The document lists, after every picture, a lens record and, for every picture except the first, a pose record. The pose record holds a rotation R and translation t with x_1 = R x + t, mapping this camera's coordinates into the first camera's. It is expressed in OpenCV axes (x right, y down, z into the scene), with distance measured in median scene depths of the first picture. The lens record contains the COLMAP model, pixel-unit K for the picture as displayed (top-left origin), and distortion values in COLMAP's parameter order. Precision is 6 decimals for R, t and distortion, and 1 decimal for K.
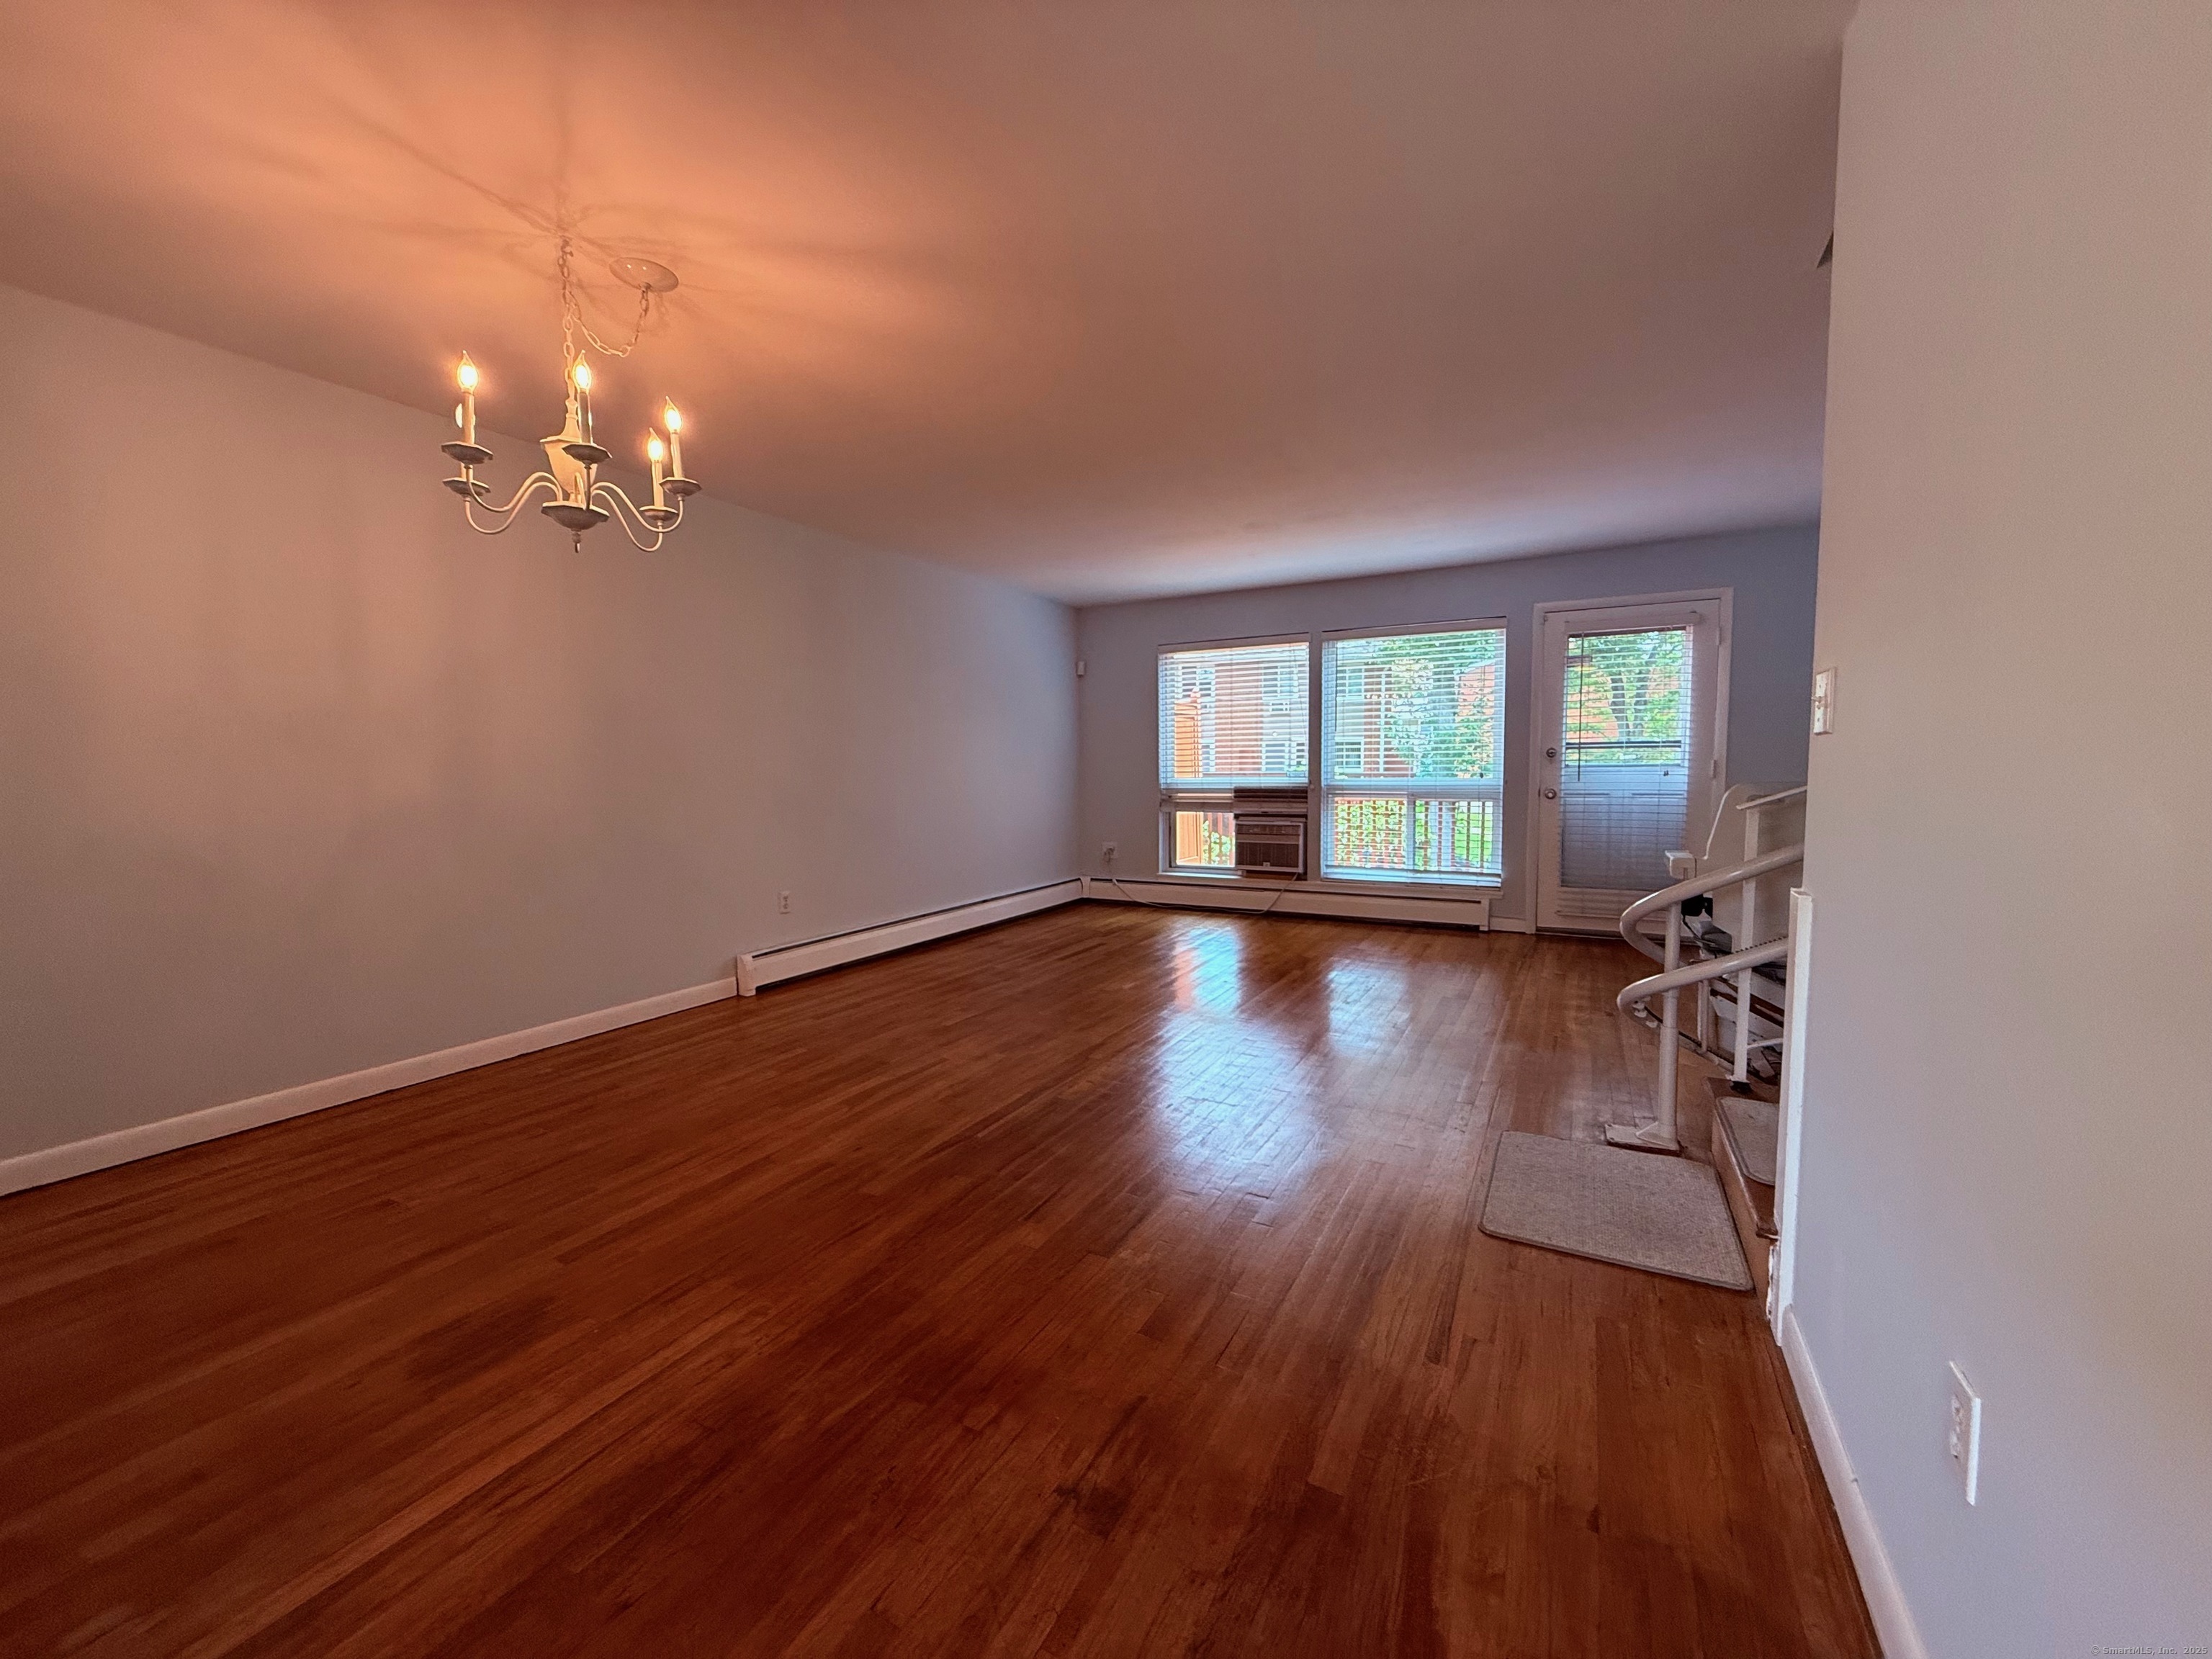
lens RADIAL K [[878.4, 0, 1100.4], [0, 878.4, 831.4], [0, 0, 1]] dist [-0.000304, 0.000237]
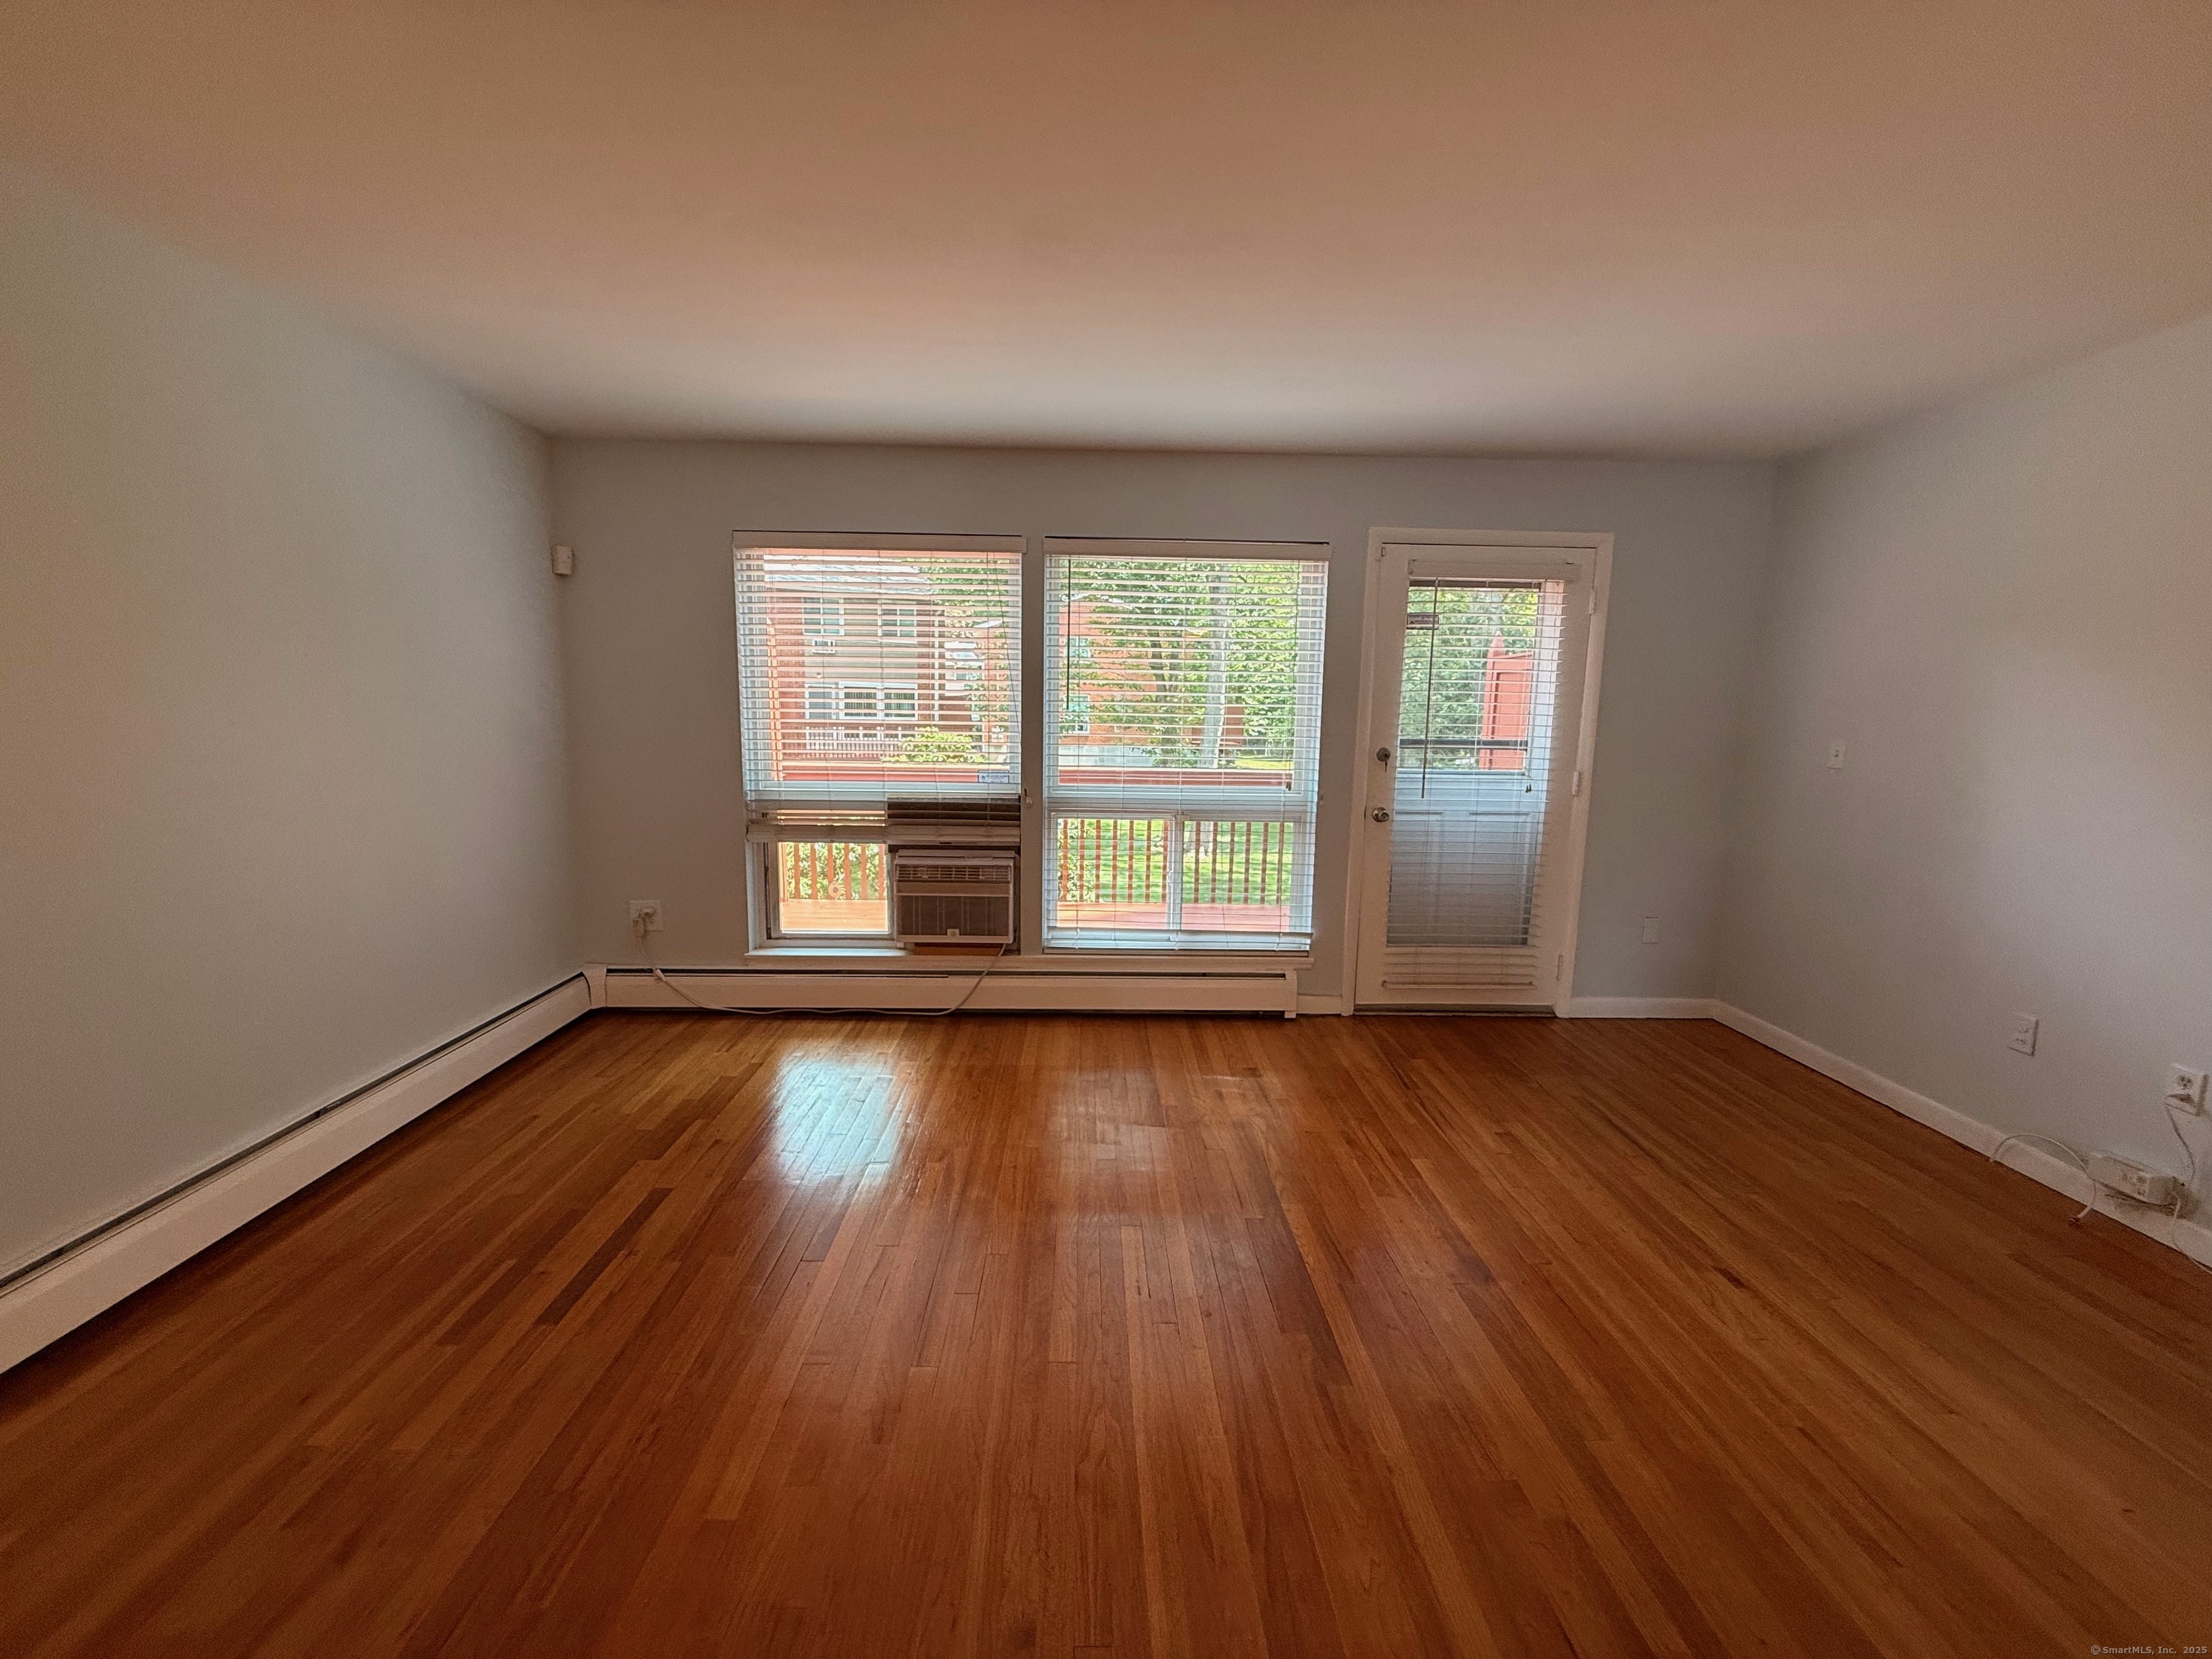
lens RADIAL K [[878.4, 0, 1100.4], [0, 878.4, 831.4], [0, 0, 1]] dist [-0.000304, 0.000237]
pose [[0.864500, -0.047205, 0.500411, -0.016586], [0.013601, 0.997413, 0.070591, -0.071134], [-0.502448, -0.054220, 0.862906, 0.453844]]
